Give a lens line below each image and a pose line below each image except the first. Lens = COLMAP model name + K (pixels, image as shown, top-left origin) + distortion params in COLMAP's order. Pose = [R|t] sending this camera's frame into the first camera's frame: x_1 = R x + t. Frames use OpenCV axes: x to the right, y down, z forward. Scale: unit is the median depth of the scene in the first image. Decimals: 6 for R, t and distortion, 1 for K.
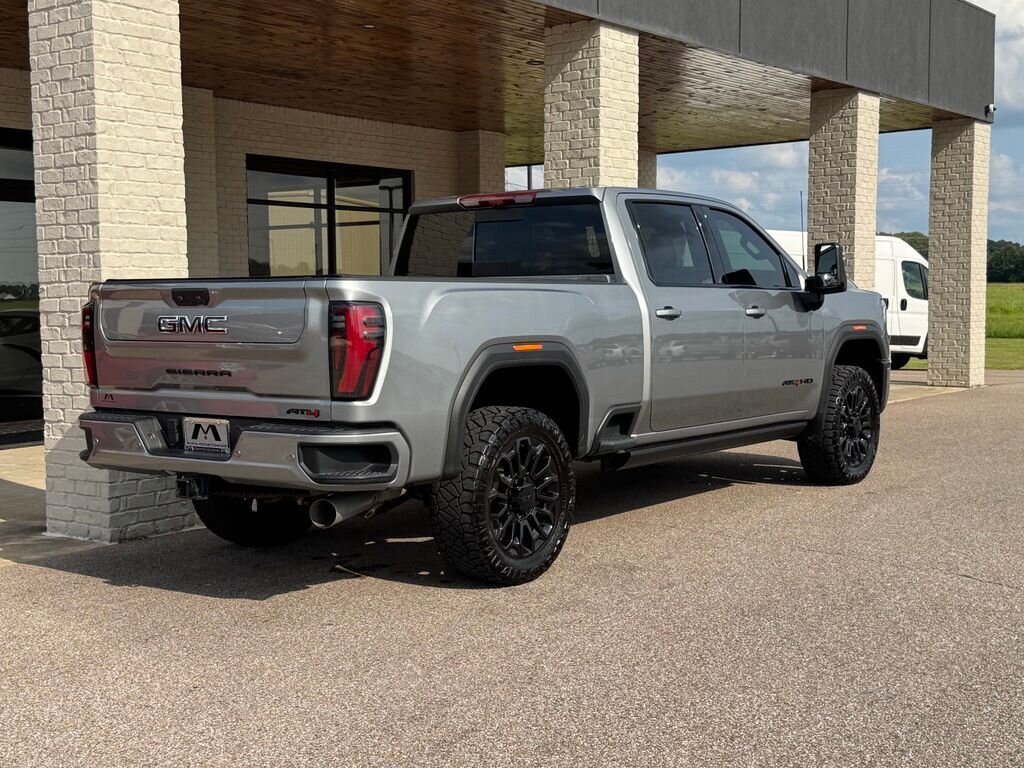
lens RADIAL K [[1332.5, 0, 508.4], [0, 1332.5, 383.2], [0, 0, 1]] dist [0.205440, -0.477919]
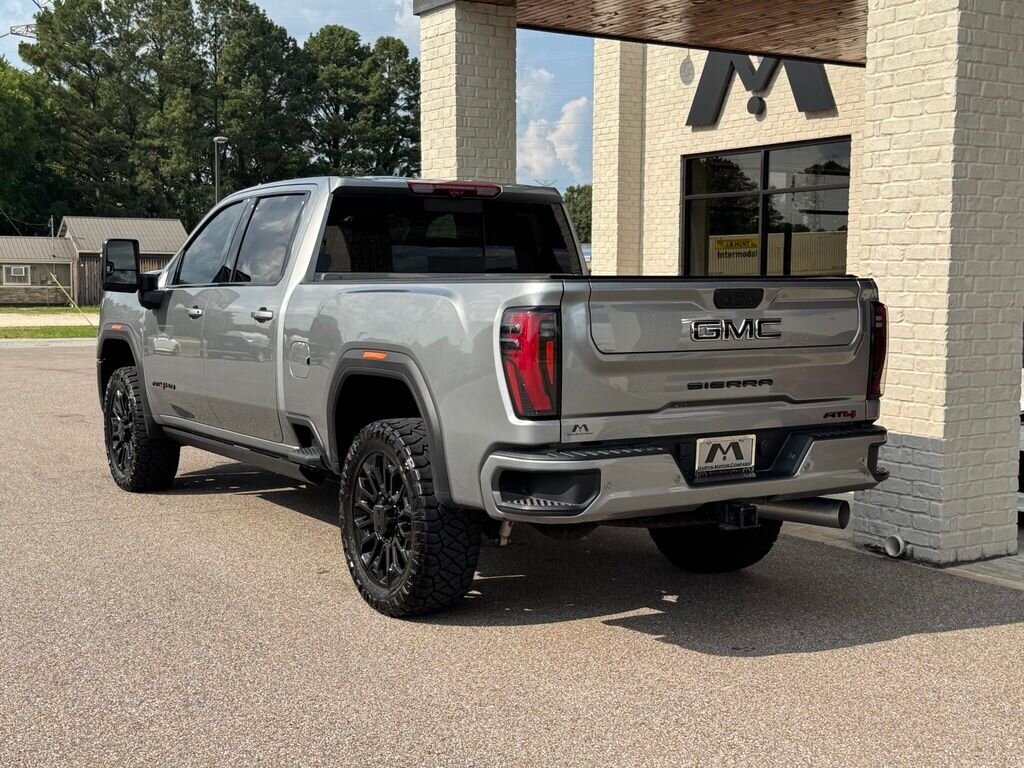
lens RADIAL K [[1332.5, 0, 508.4], [0, 1332.5, 383.2], [0, 0, 1]] dist [0.205440, -0.477919]
pose [[-0.345668, 0.084117, -0.934579, 0.561574], [-0.064840, 0.991452, 0.113218, -0.067590], [0.936114, 0.099734, -0.337259, 0.825173]]
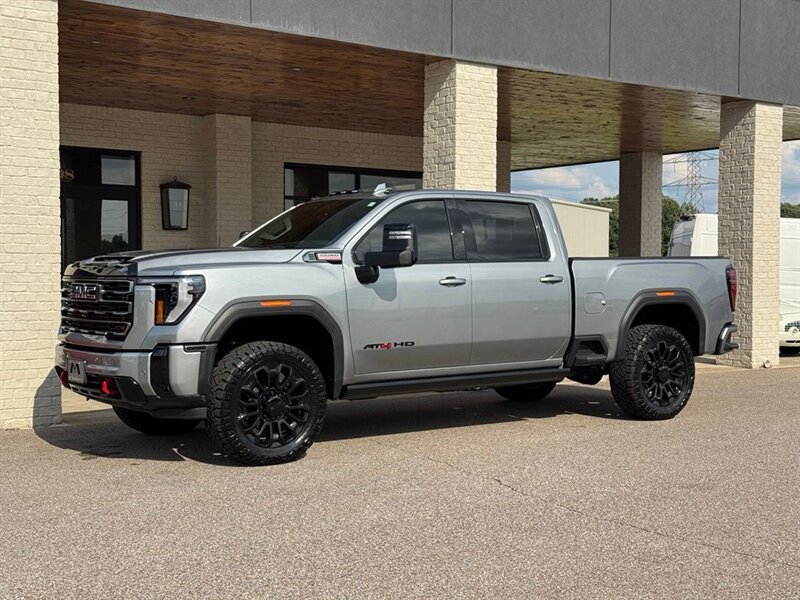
lens RADIAL K [[1109.3, 0, 400.0], [0, 1109.3, 300.0], [0, 0, 1]] dist [0.173179, -0.309788]
pose [[0.962423, 0.019223, -0.270872, 0.239333], [-0.030198, 0.998881, -0.036407, 0.003989], [0.269869, 0.043218, 0.961927, -0.034346]]
